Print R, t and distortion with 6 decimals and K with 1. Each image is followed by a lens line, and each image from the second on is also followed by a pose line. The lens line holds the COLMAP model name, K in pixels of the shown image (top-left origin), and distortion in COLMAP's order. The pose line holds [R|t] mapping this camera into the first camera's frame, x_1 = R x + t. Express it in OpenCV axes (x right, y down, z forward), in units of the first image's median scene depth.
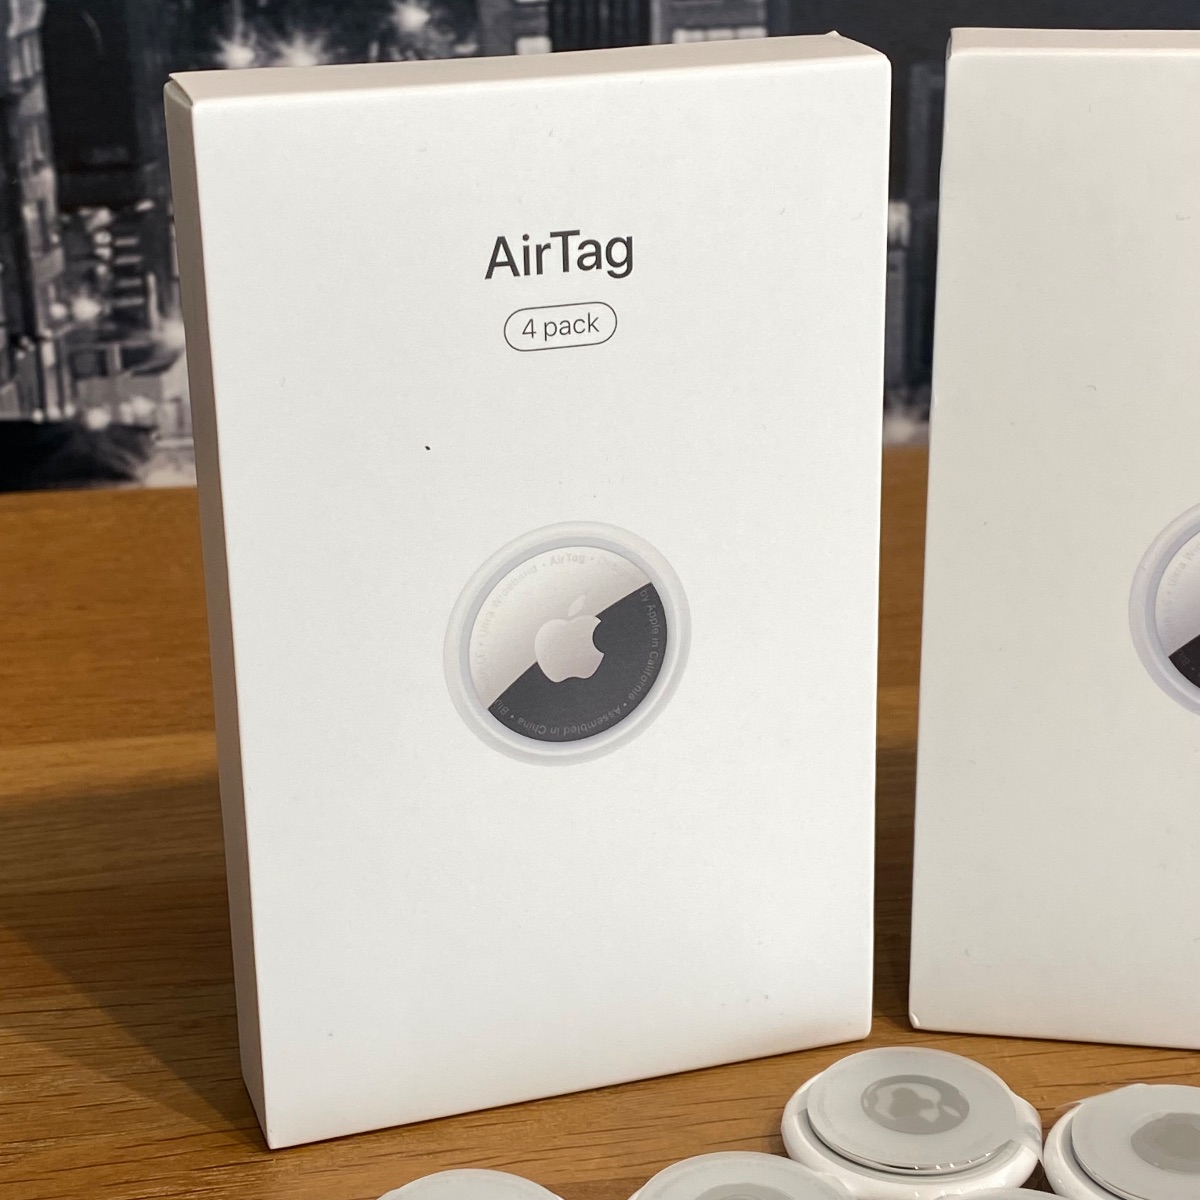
lens RADIAL K [[2468.0, 0, 579.3], [0, 2468.0, 555.9], [0, 0, 1]] dist [0.136477, 0.000000]
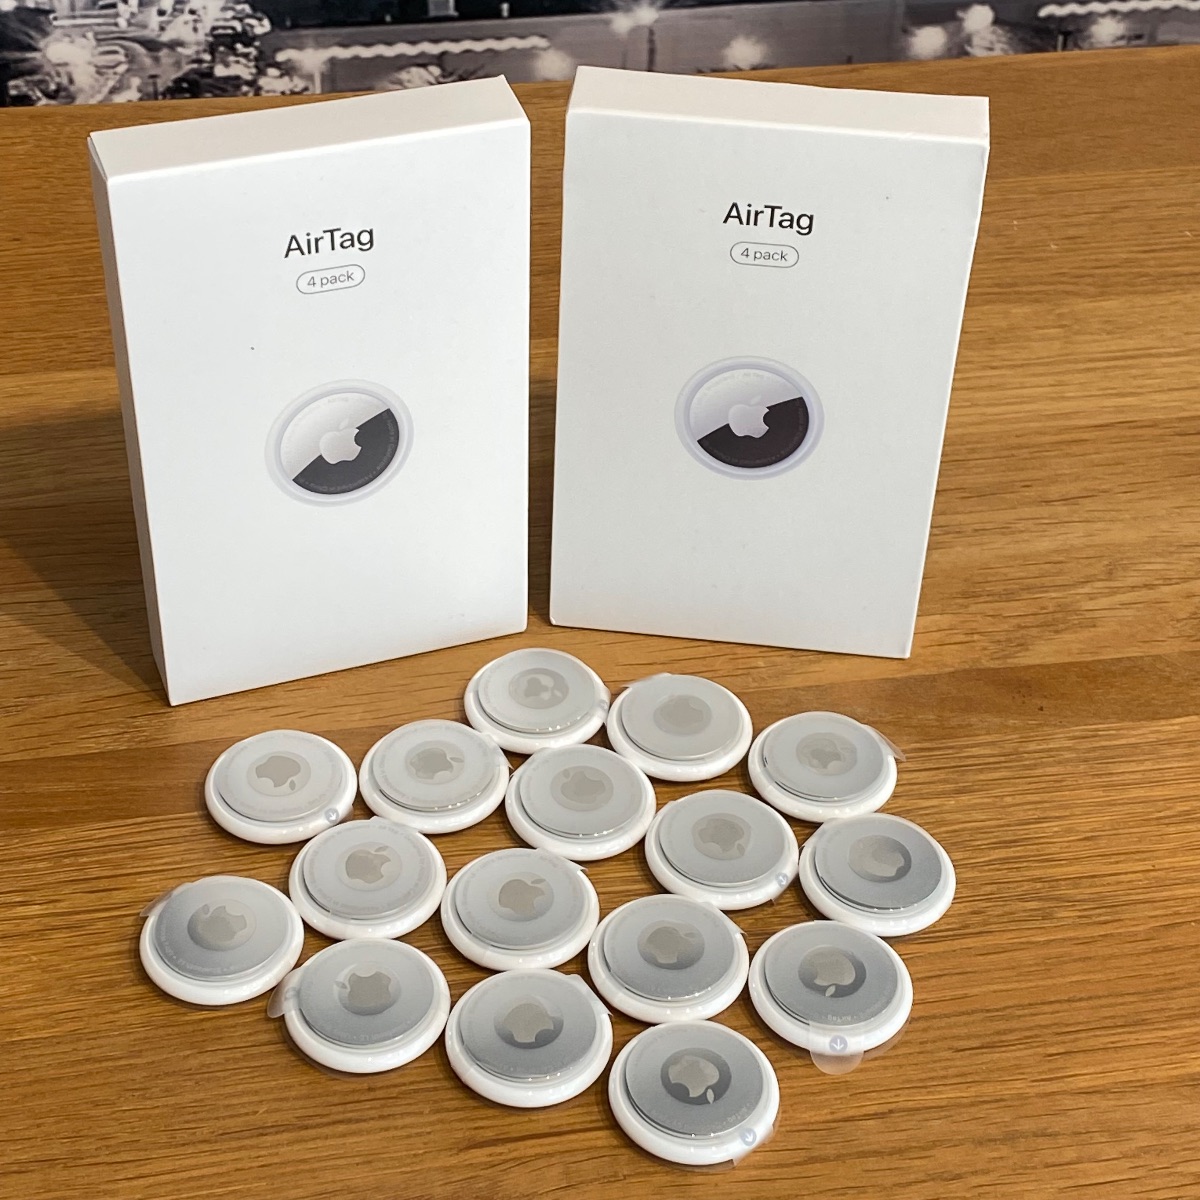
lens RADIAL K [[2468.0, 0, 620.5], [0, 2468.0, 592.2], [0, 0, 1]] dist [0.136477, 0.000000]
pose [[0.997863, 0.012609, 0.064117, 0.077487], [-0.033198, 0.942971, 0.331217, -0.421609], [-0.056285, -0.332637, 0.941374, -0.626280]]
